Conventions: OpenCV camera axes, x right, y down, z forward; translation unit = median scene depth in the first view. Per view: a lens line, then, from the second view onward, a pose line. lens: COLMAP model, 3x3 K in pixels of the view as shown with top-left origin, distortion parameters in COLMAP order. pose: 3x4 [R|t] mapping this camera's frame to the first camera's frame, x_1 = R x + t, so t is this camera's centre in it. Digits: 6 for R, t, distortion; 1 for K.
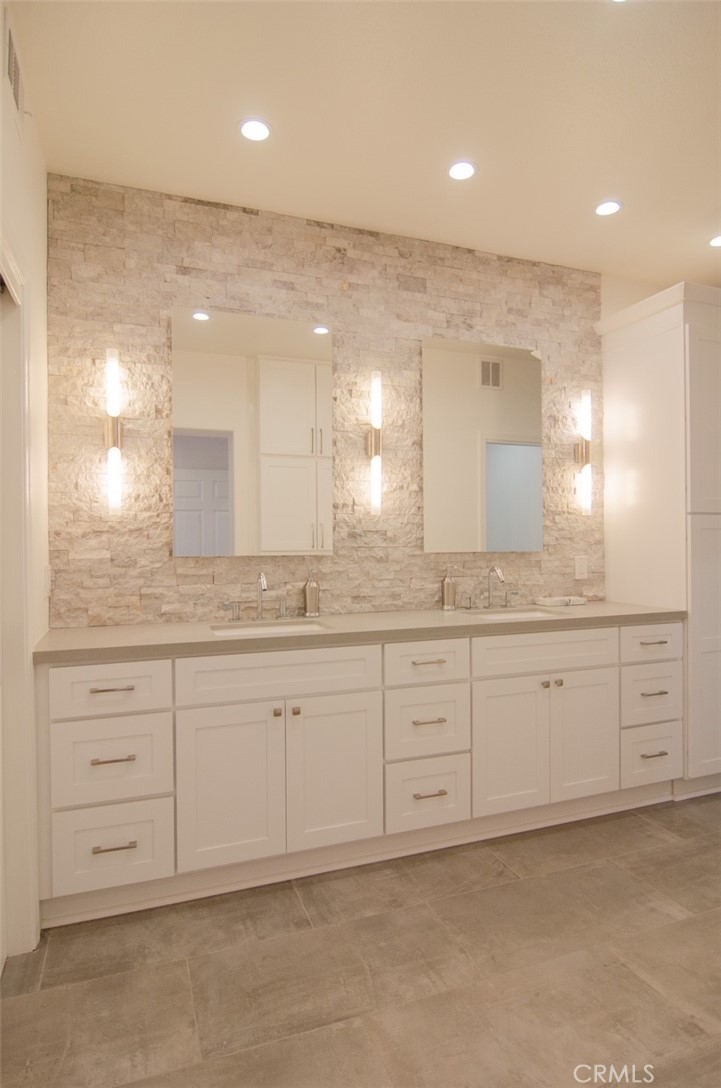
lens RADIAL K [[593.1, 0, 330.7], [0, 593.1, 532.8], [0, 0, 1]] dist [-0.013984, -0.010669]
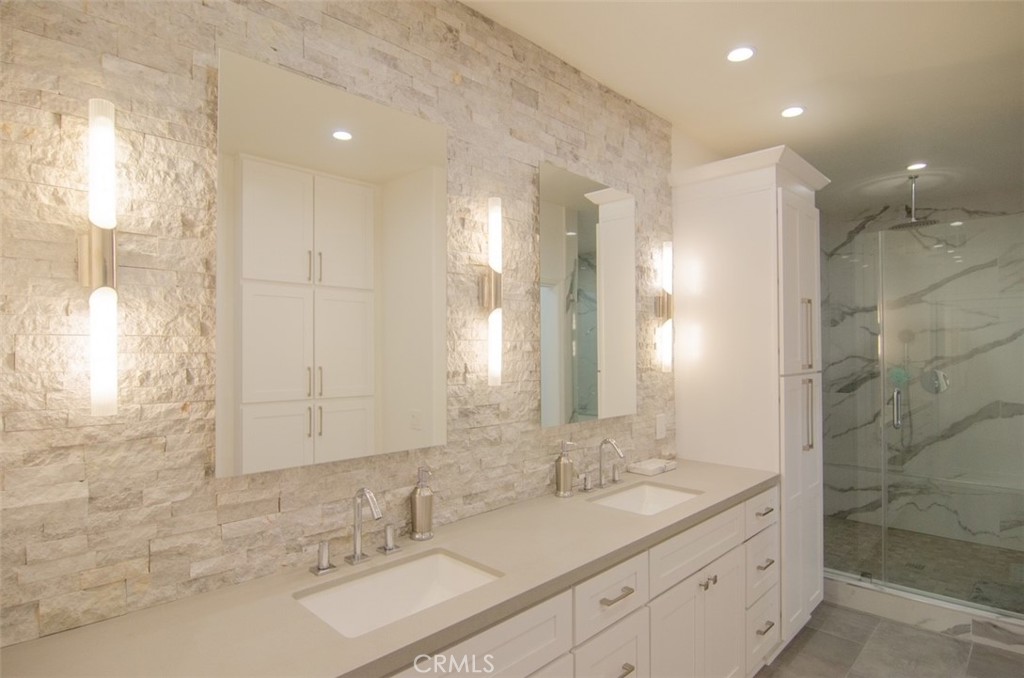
lens RADIAL K [[558.2, 0, 514.0], [0, 558.2, 338.5], [0, 0, 1]] dist [-0.013984, -0.010669]
pose [[0.899296, 0.010501, 0.437213, -0.216418], [-0.002672, 0.999825, -0.018518, -0.077799], [-0.437331, 0.015485, 0.899167, 0.345026]]
